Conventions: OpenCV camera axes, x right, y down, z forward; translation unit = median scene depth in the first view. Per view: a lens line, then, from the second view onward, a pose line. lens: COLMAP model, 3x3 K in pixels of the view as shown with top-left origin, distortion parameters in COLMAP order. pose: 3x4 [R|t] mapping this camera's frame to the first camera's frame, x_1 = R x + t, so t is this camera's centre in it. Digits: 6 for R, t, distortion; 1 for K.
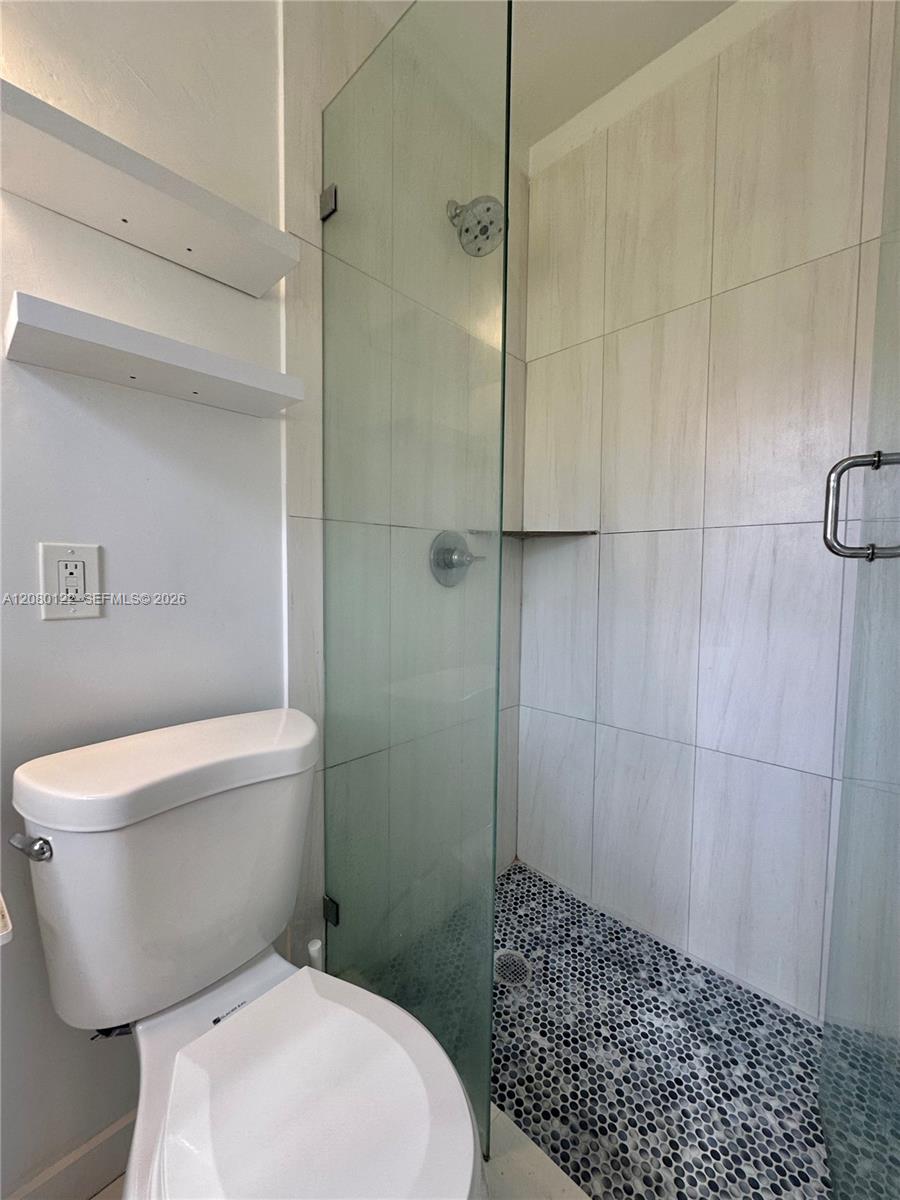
lens RADIAL K [[476.4, 0, 446.4], [0, 476.4, 600.4], [0, 0, 1]] dist [-0.004242, 0.000696]
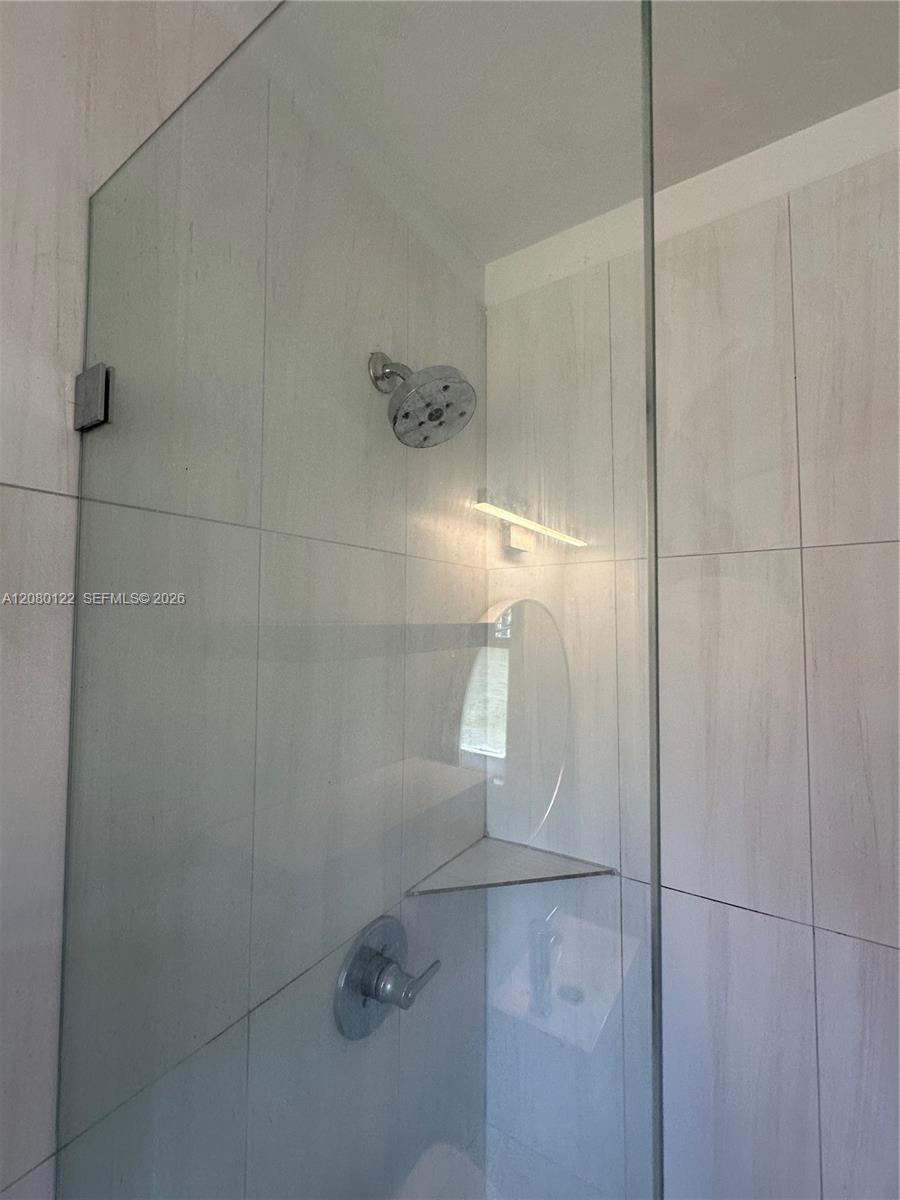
lens RADIAL K [[476.4, 0, 435.5], [0, 476.4, 572.5], [0, 0, 1]] dist [-0.004242, 0.000696]
pose [[0.985703, 0.003142, 0.168464, -0.015607], [0.013426, 0.995182, -0.097119, -0.525791], [-0.167957, 0.097992, 0.980912, 0.453617]]
